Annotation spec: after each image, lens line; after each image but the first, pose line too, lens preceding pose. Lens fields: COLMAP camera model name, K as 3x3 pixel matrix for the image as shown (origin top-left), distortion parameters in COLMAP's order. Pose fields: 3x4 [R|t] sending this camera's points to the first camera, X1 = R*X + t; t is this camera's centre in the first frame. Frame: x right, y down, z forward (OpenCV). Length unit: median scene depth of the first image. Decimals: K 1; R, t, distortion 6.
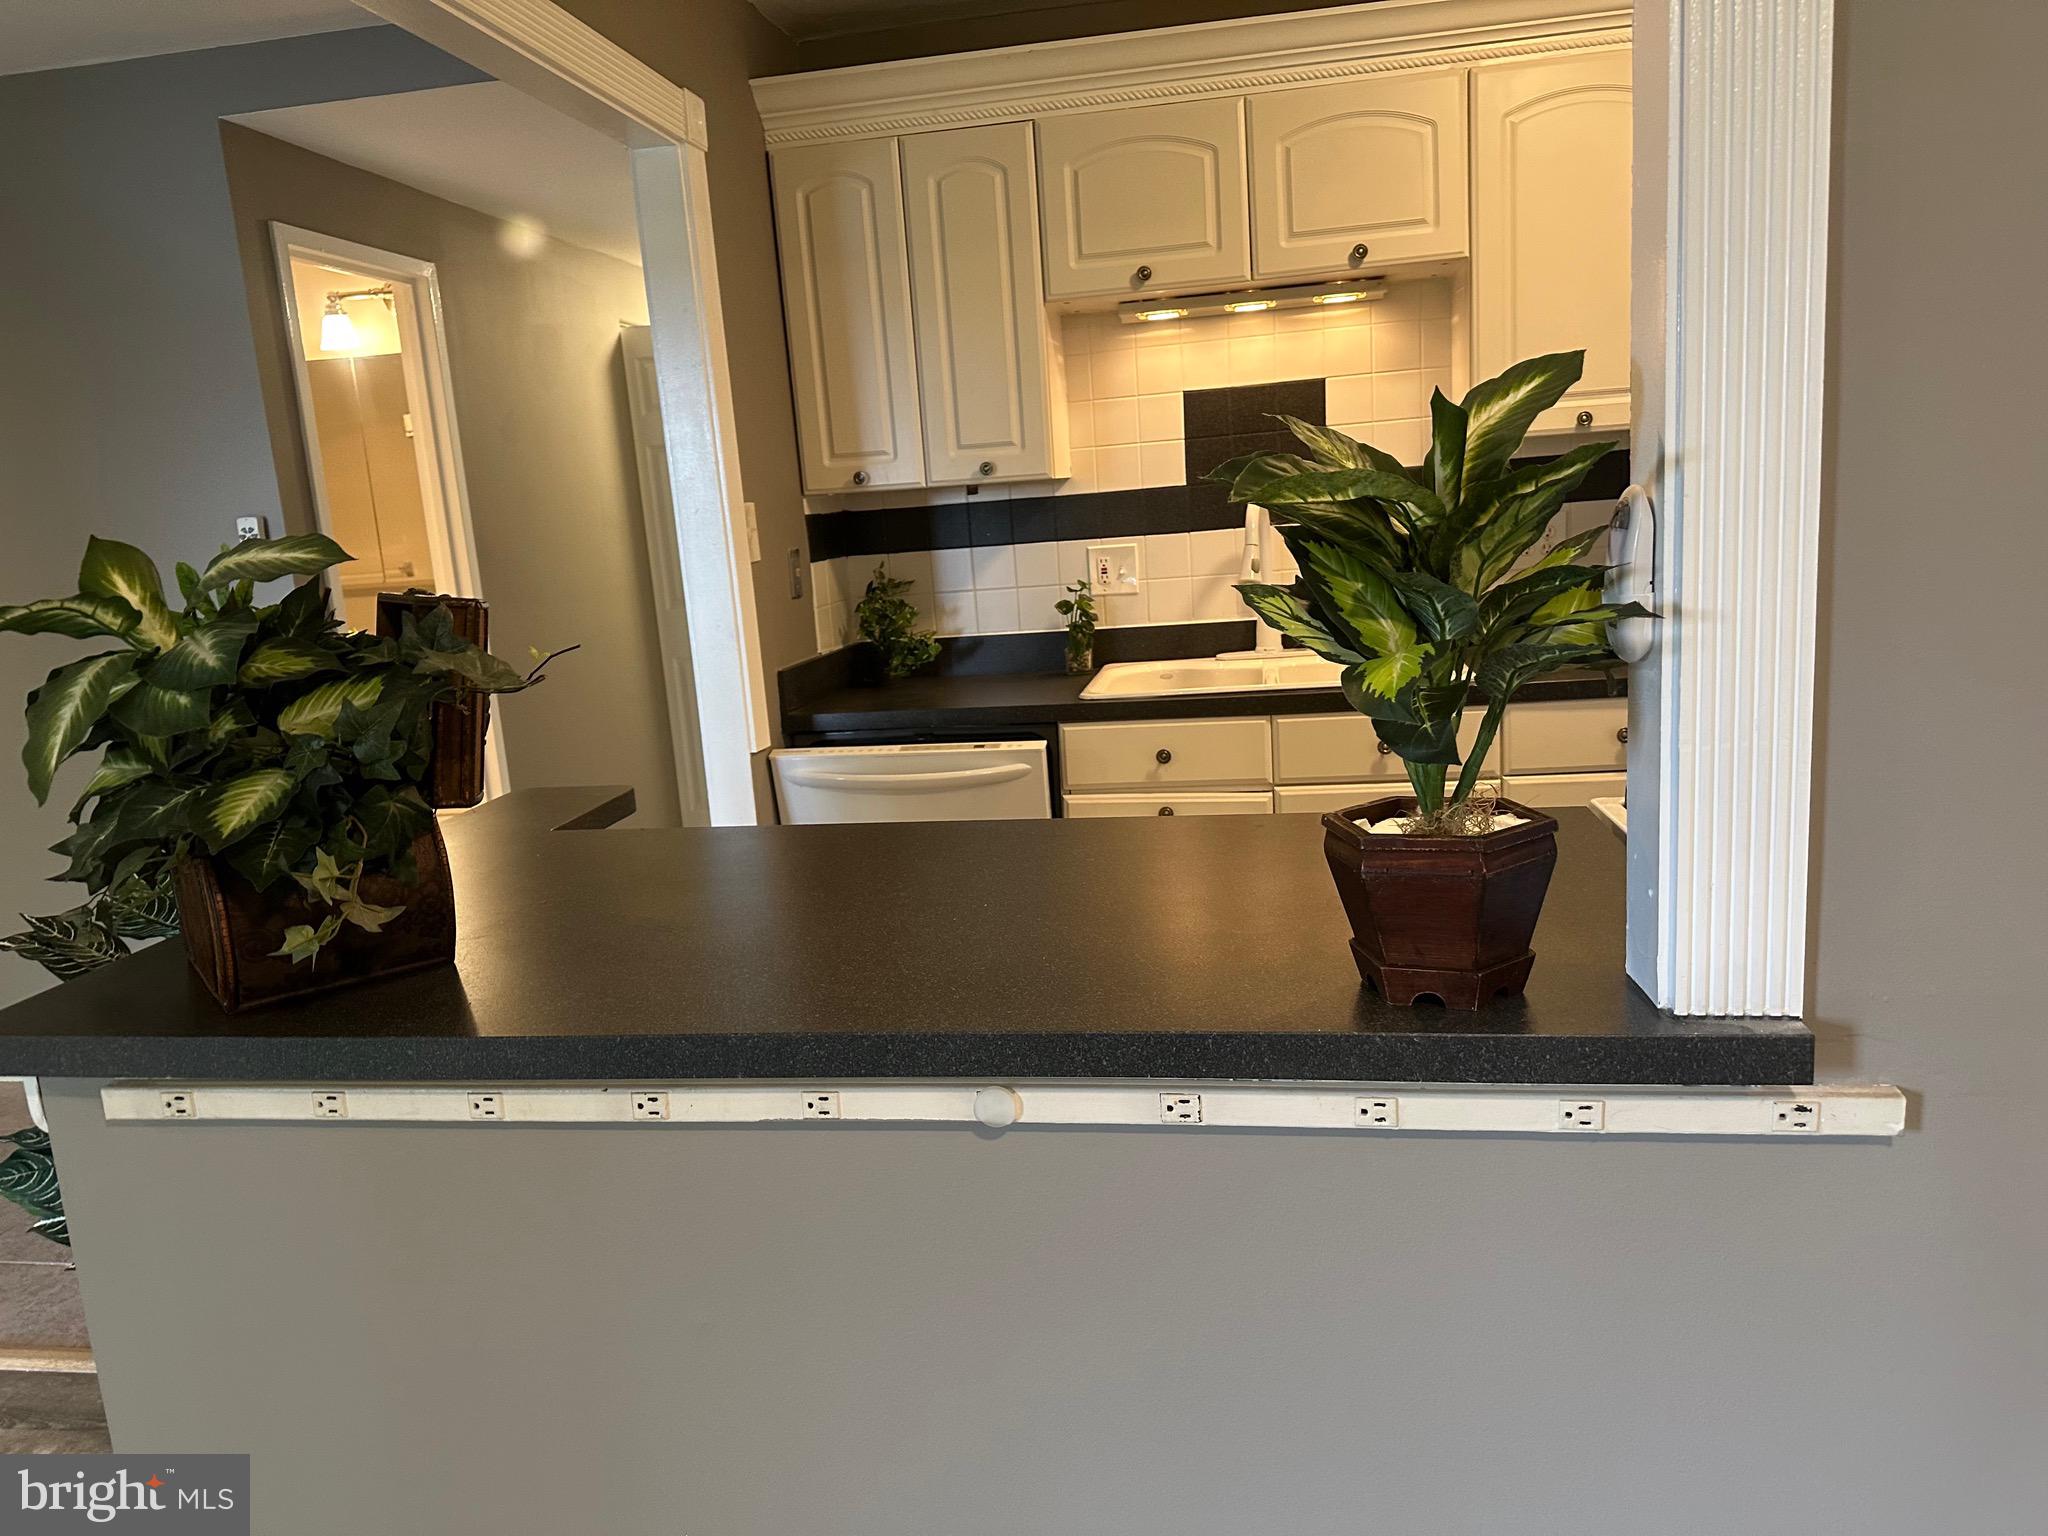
lens RADIAL K [[1425.3, 0, 1024.0], [0, 1425.3, 768.0], [0, 0, 1]] dist [0.177531, -0.357517]
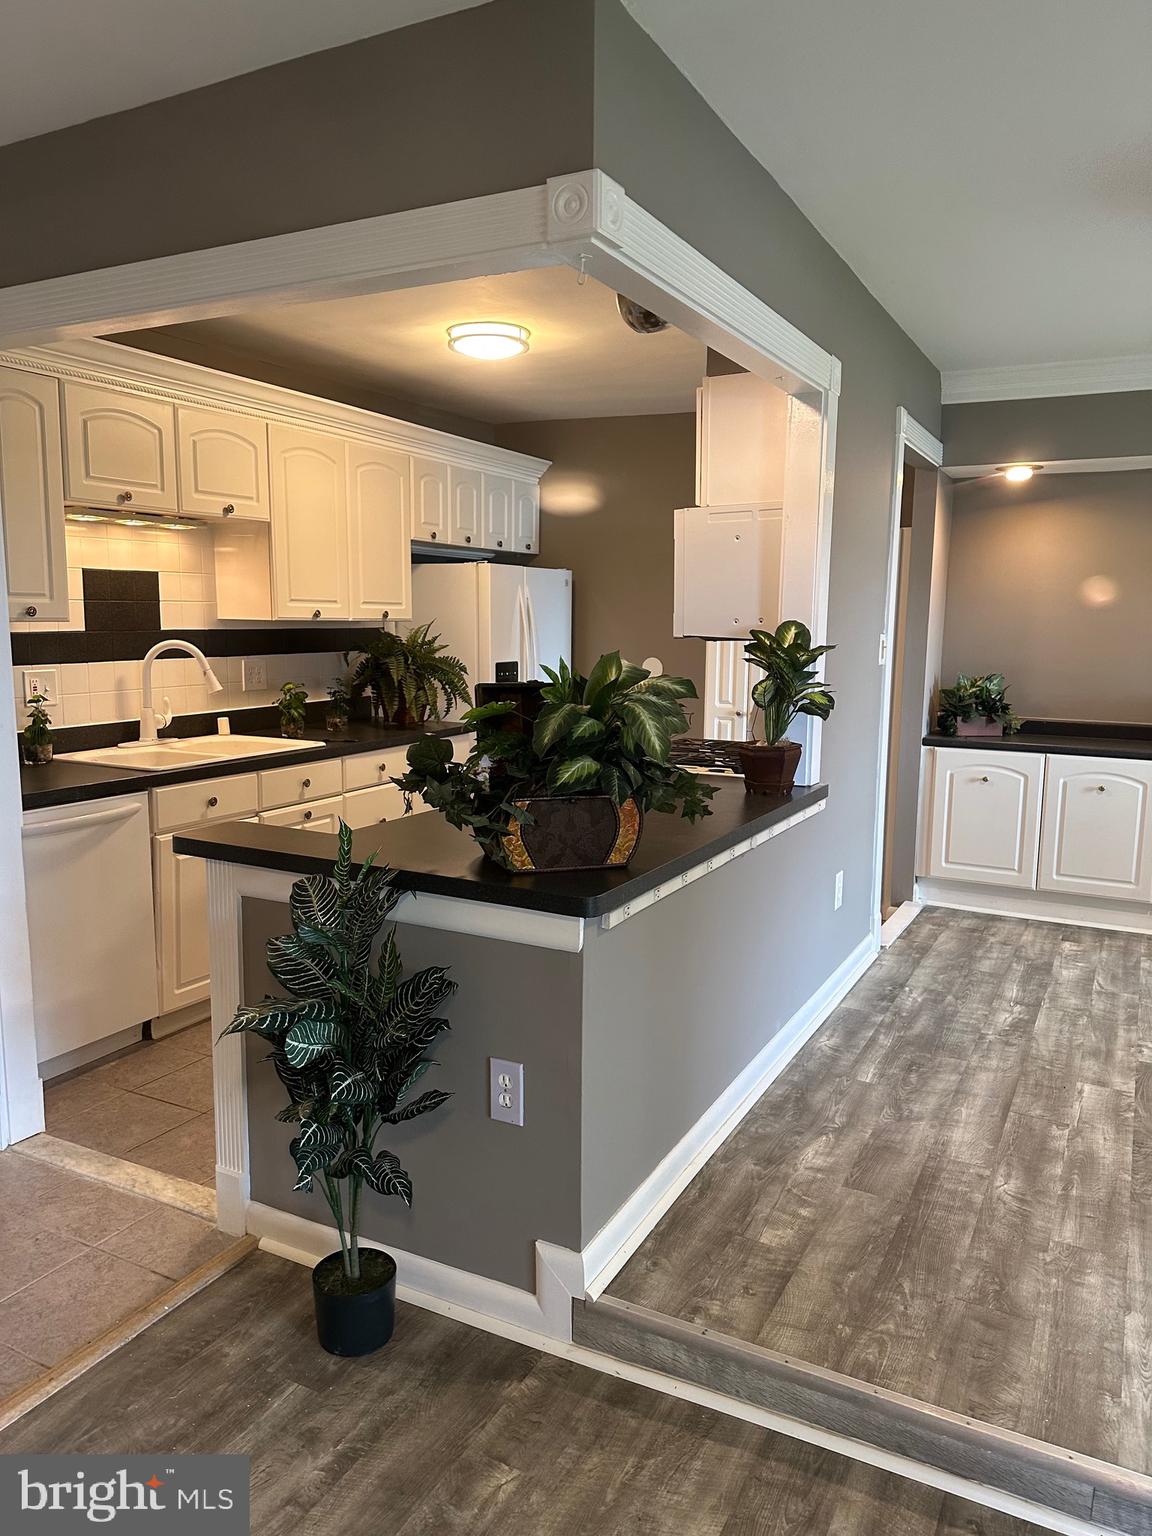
lens RADIAL K [[1088.5, 0, 581.2], [0, 1088.5, 773.8], [0, 0, 1]] dist [0.047826, -0.048873]
pose [[0.309339, -0.068163, 0.948506, -0.887486], [0.146055, 0.988999, 0.023440, -0.006664], [-0.939669, 0.131283, 0.315892, 0.216262]]
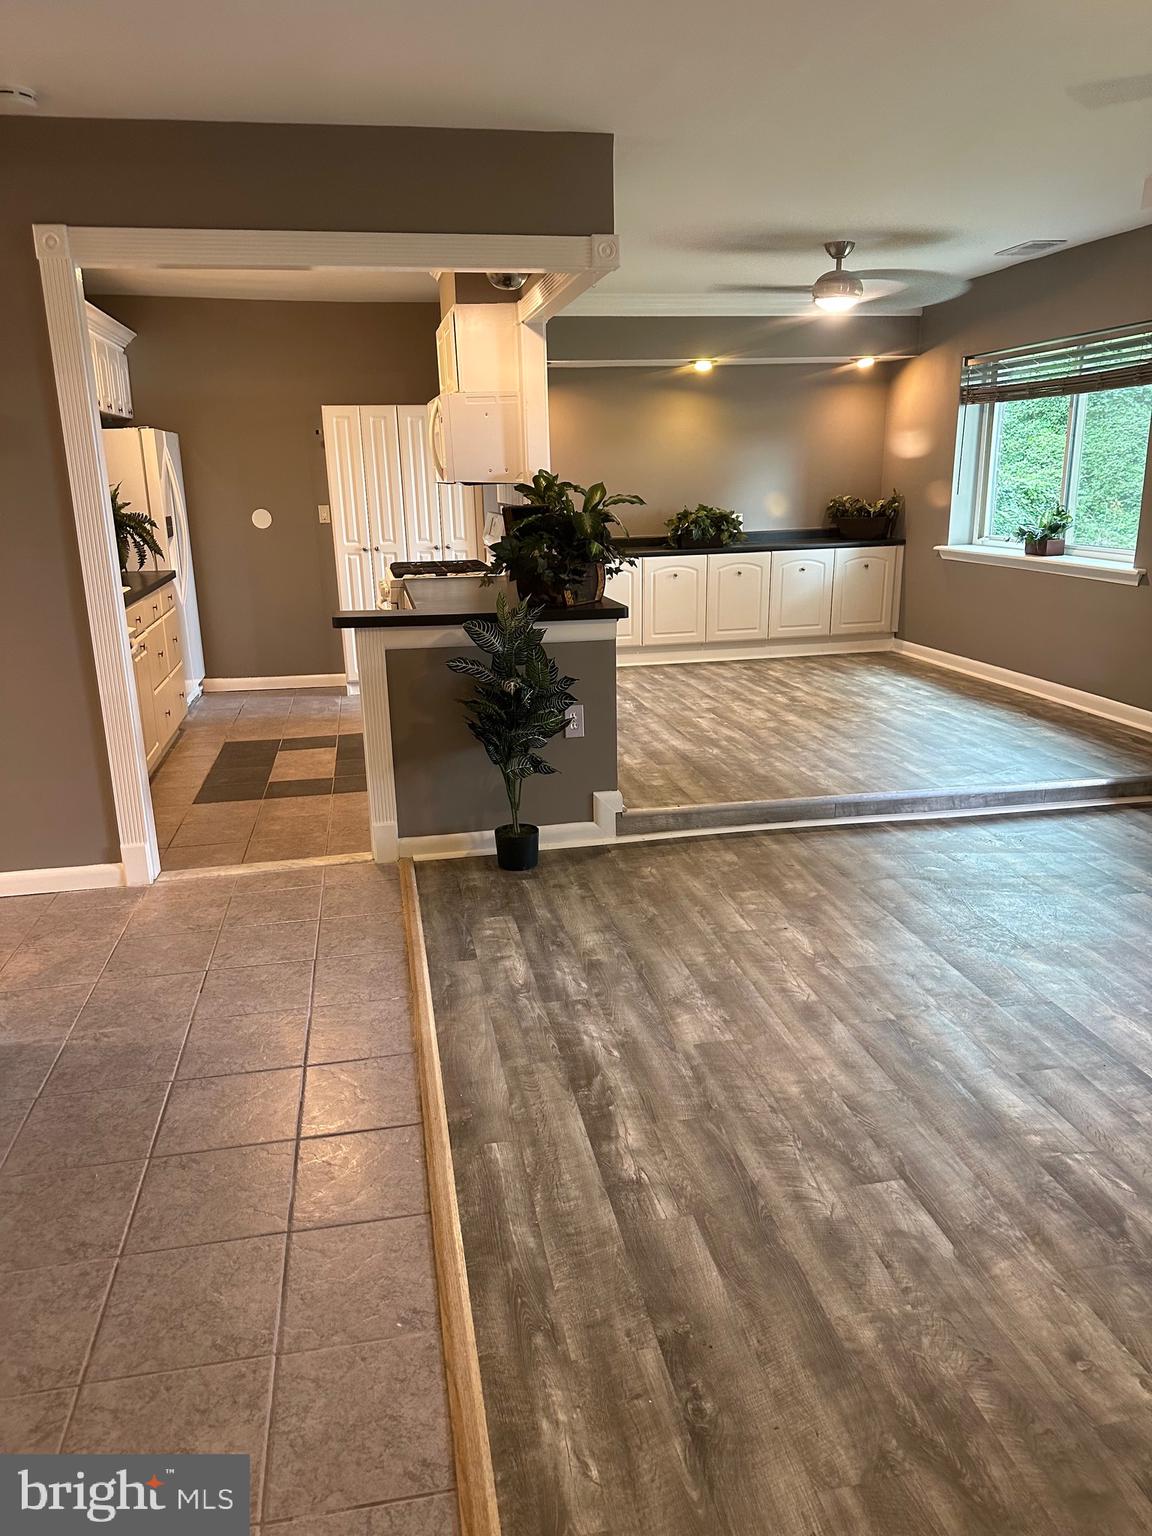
lens RADIAL K [[1068.9, 0, 567.6], [0, 1068.9, 775.0], [0, 0, 1]] dist [0.177531, -0.357517]
pose [[-0.335863, -0.178954, 0.924755, -1.445994], [0.224540, 0.938269, 0.263120, -0.078150], [-0.914756, 0.296017, -0.274947, 0.852768]]
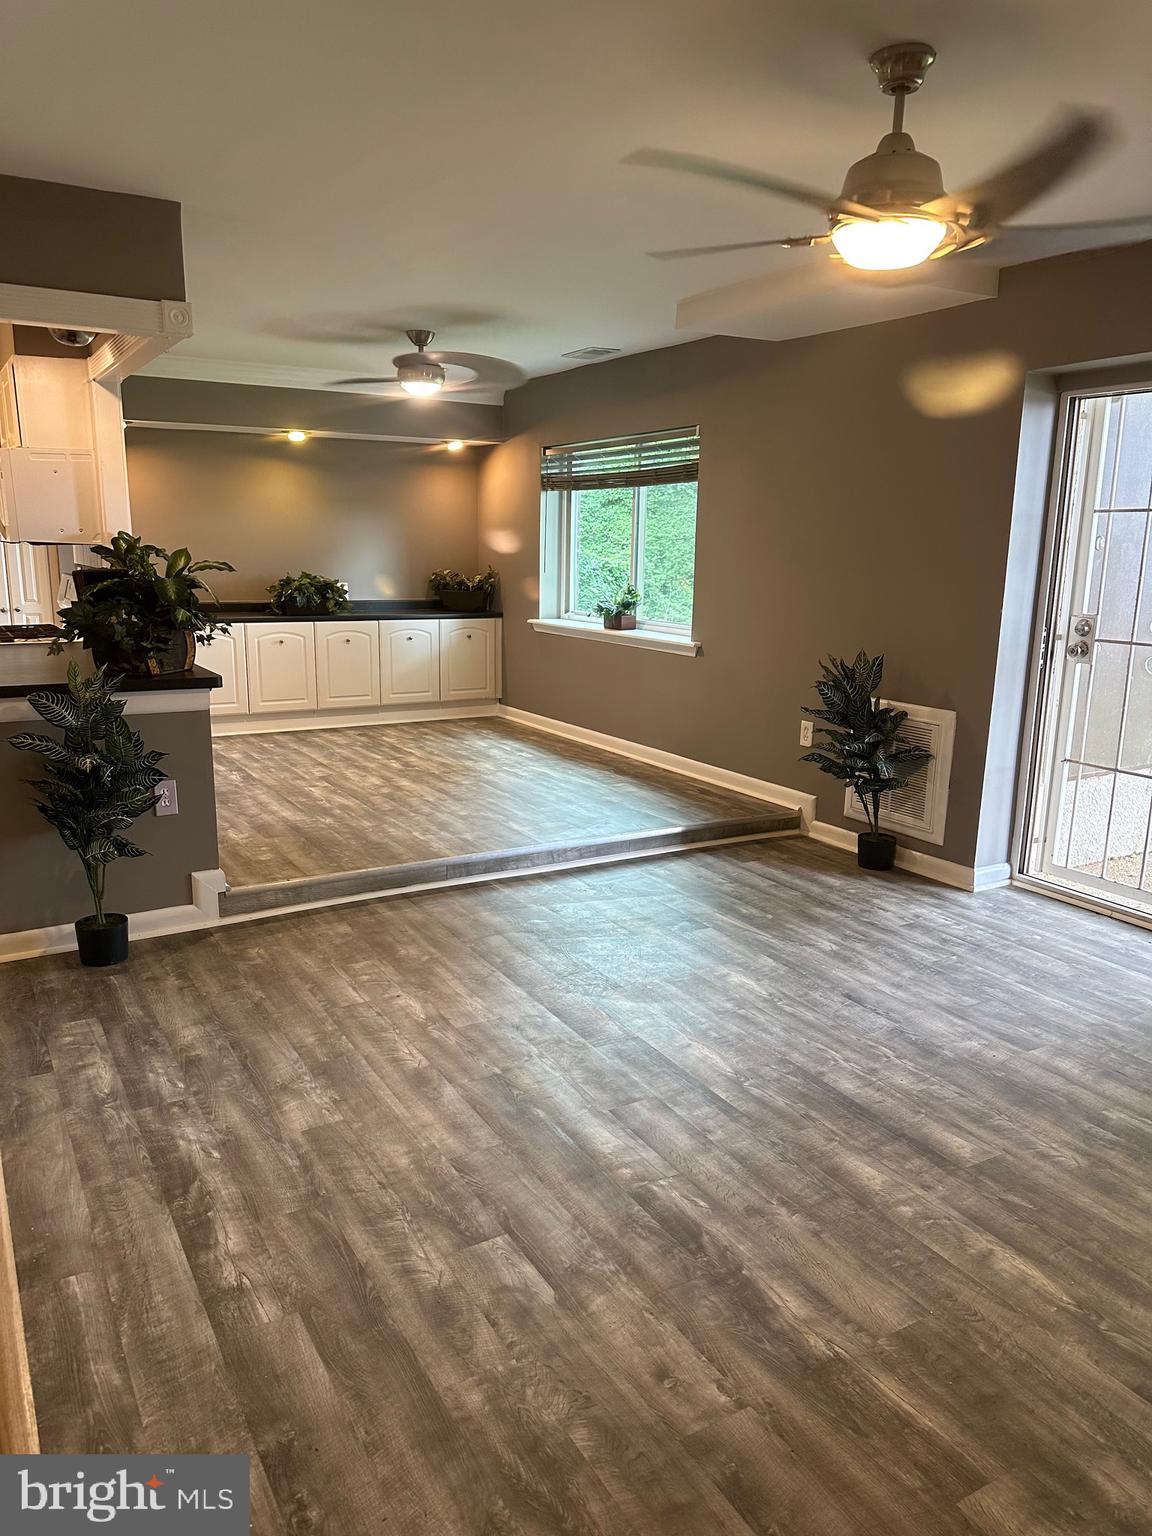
lens RADIAL K [[1068.9, 0, 567.6], [0, 1068.9, 775.0], [0, 0, 1]] dist [0.177531, -0.357517]
pose [[-0.635016, -0.104910, 0.765342, -1.459833], [0.178318, 0.944072, 0.277363, -0.079733], [-0.751637, 0.312604, -0.580793, 0.834410]]
